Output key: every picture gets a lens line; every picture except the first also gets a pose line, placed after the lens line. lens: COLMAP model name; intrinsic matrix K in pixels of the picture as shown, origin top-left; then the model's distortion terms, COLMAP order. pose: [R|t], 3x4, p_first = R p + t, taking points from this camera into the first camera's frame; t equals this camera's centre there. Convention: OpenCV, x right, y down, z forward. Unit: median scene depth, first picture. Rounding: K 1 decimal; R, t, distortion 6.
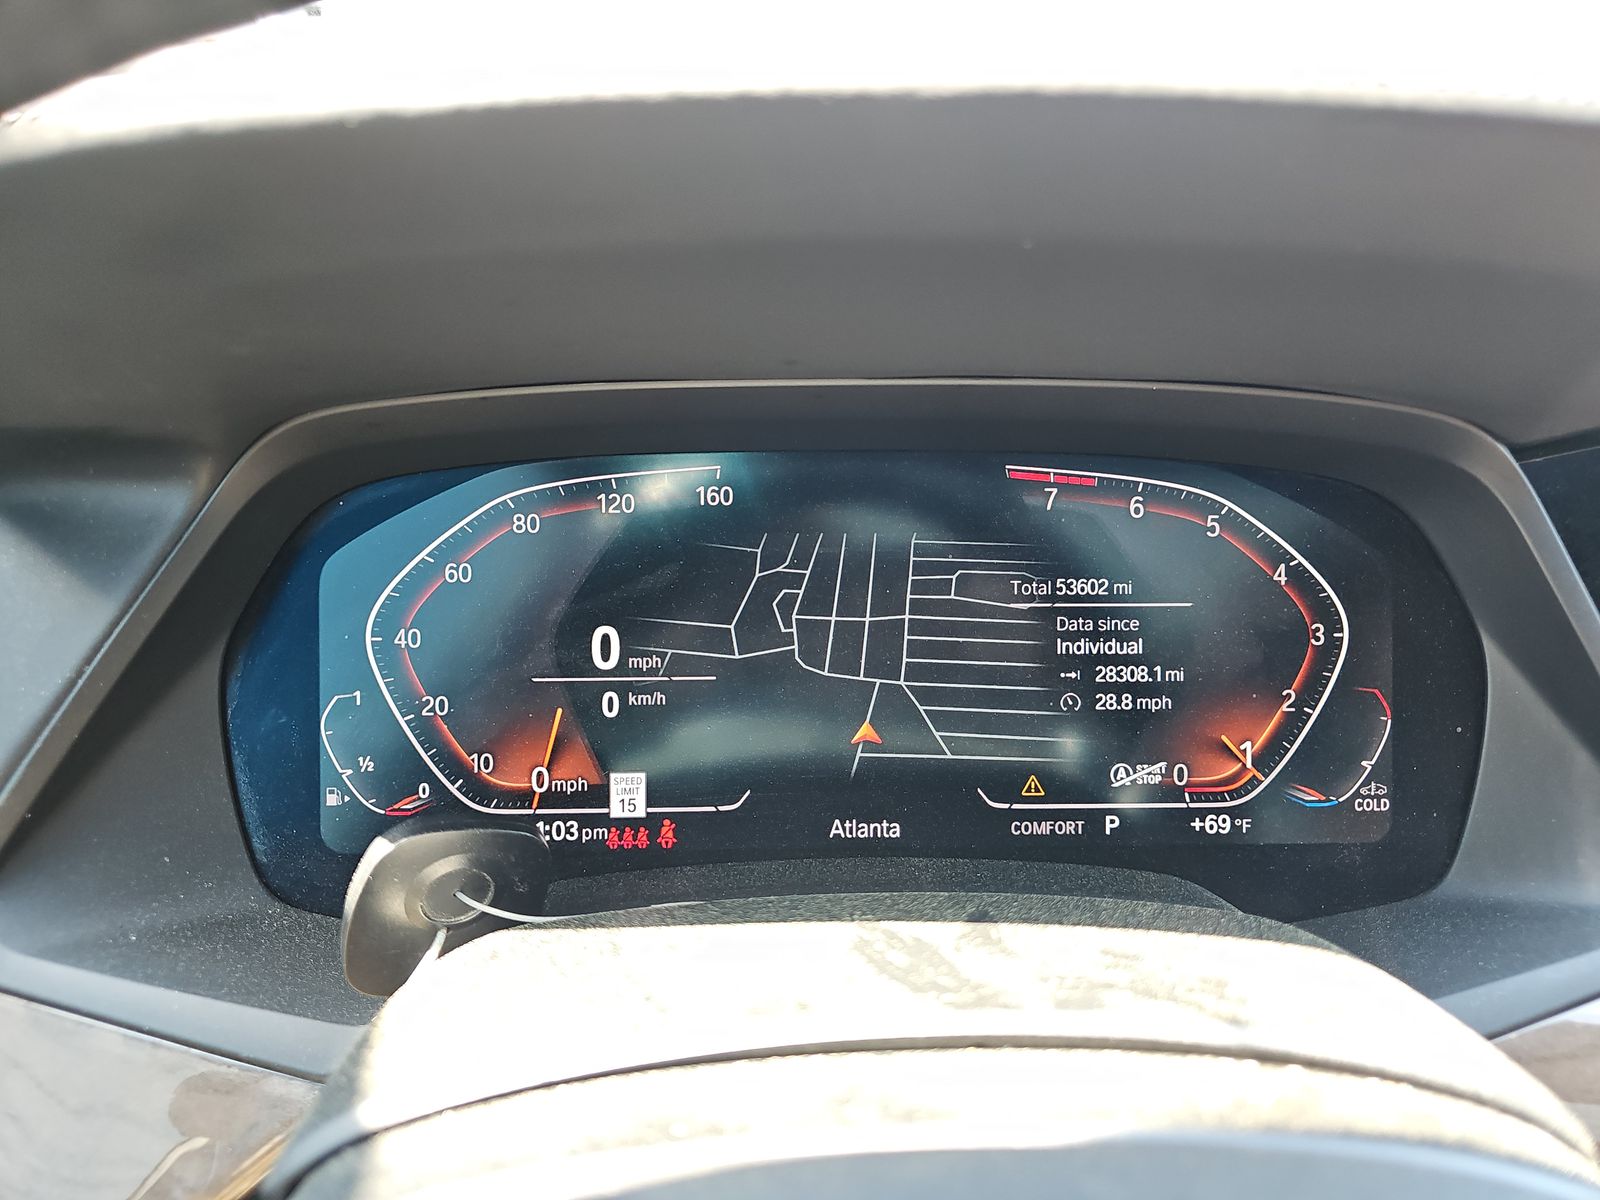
lens RADIAL K [[1150.4, 0, 749.4], [0, 1150.4, 600.3], [0, 0, 1]] dist [0.009331, 0.000375]
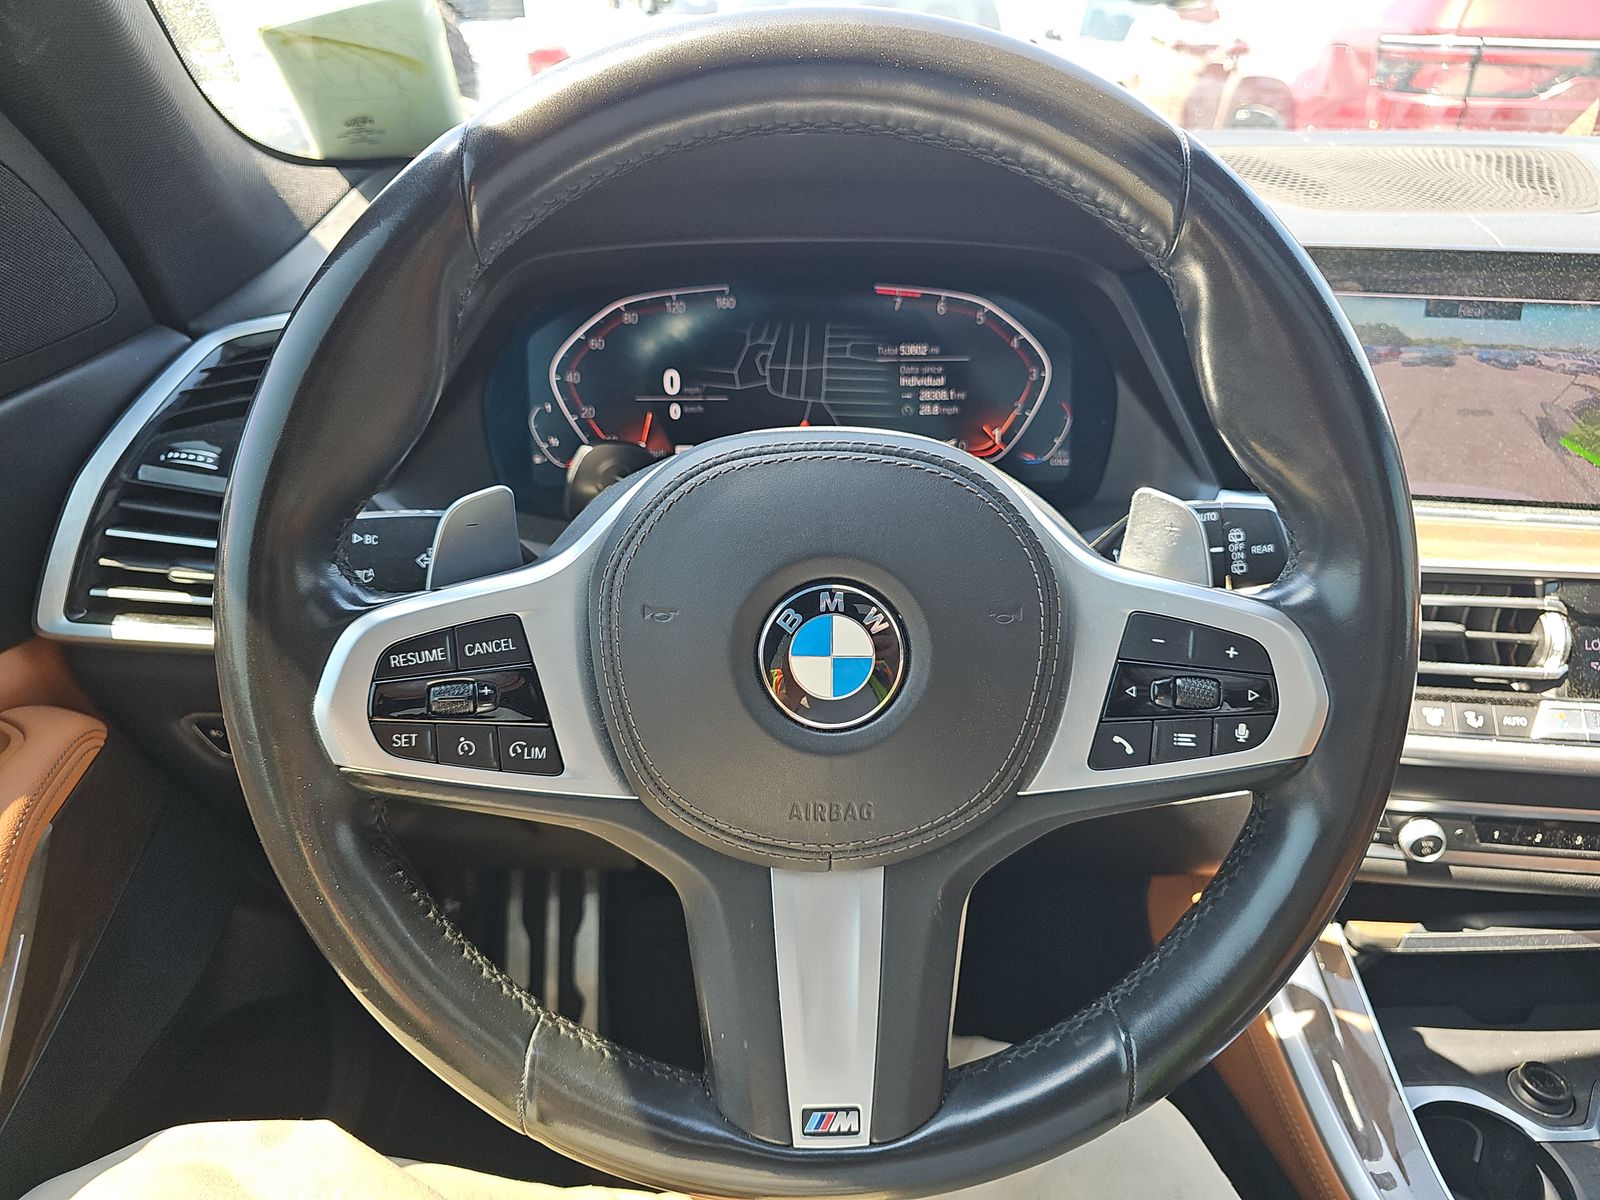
lens RADIAL K [[1113.8, 0, 799.5], [0, 1113.8, 616.1], [0, 0, 1]] dist [0.025733, -0.016165]
pose [[0.999931, -0.009695, 0.006578, 0.077282], [0.008900, 0.993714, 0.111592, 0.225691], [-0.007619, -0.111526, 0.993732, -0.946601]]
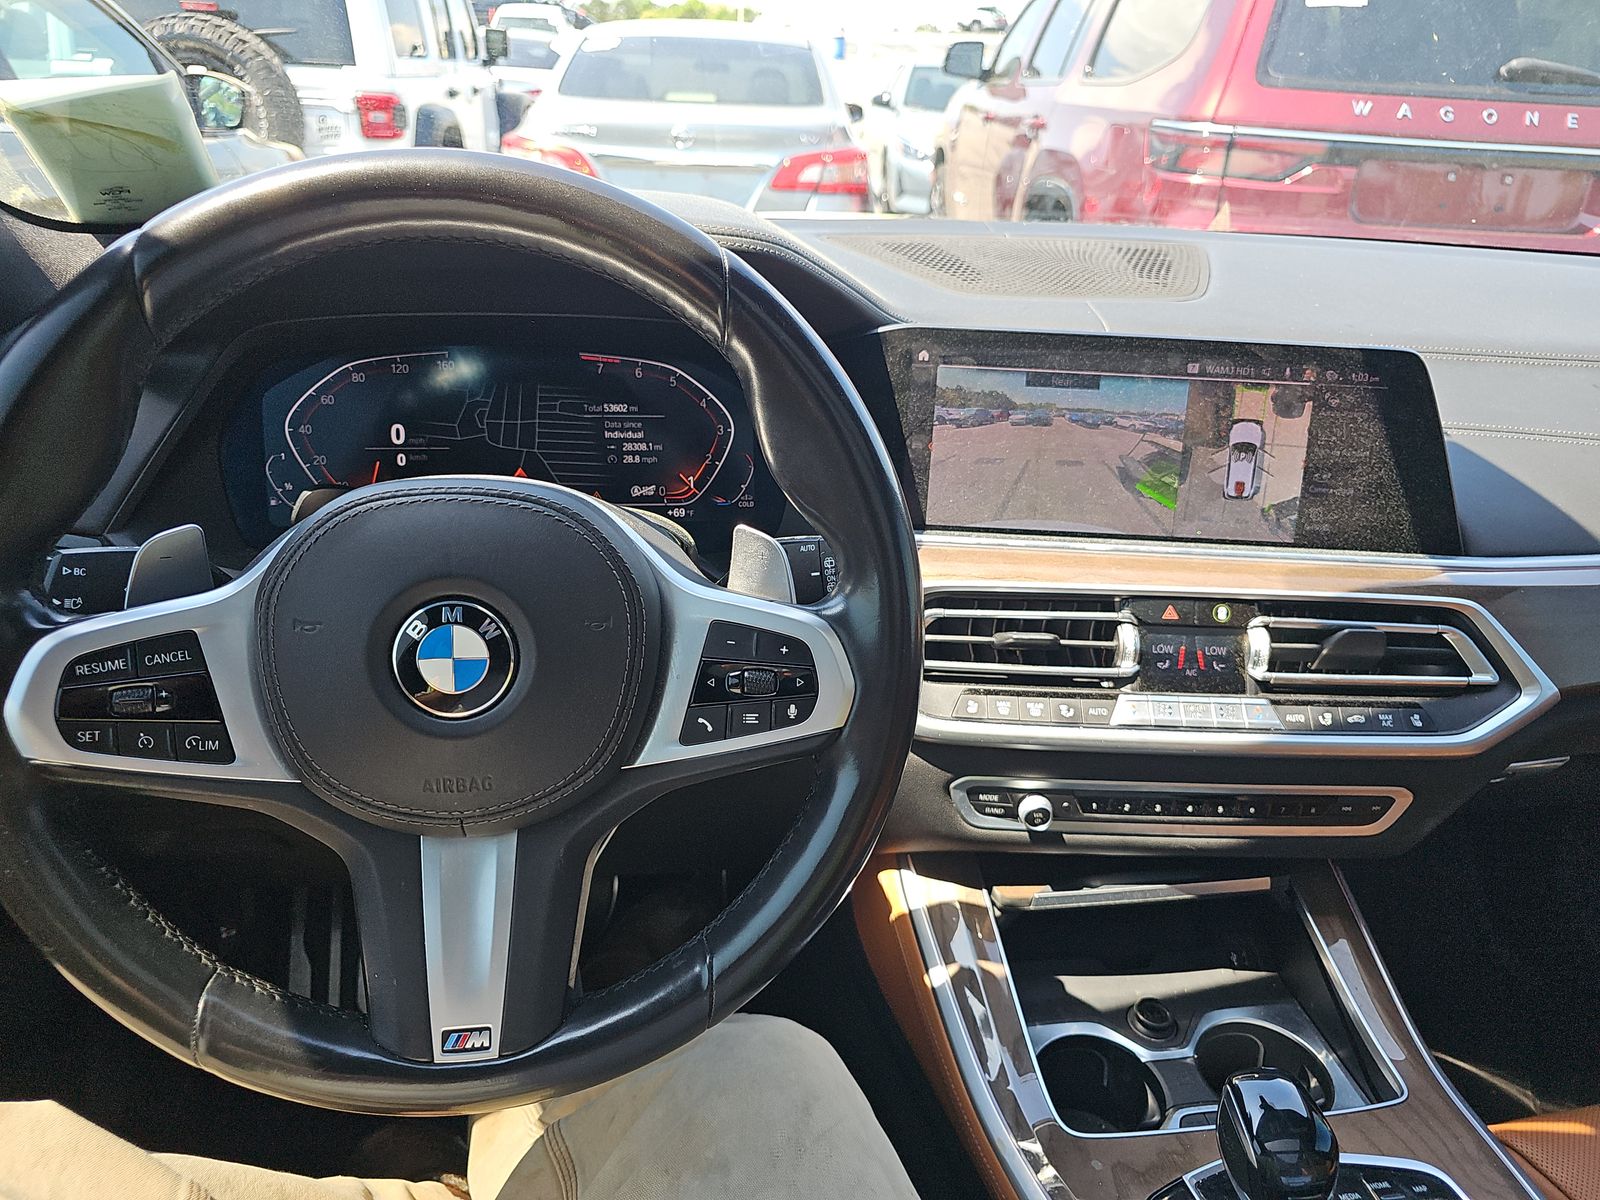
lens RADIAL K [[1113.8, 0, 799.5], [0, 1113.8, 616.1], [0, 0, 1]] dist [0.025733, -0.016165]
pose [[0.991335, -0.025226, 0.128913, 0.355863], [0.015518, 0.997005, 0.075762, 0.238370], [-0.130438, -0.073105, 0.988758, -1.266400]]
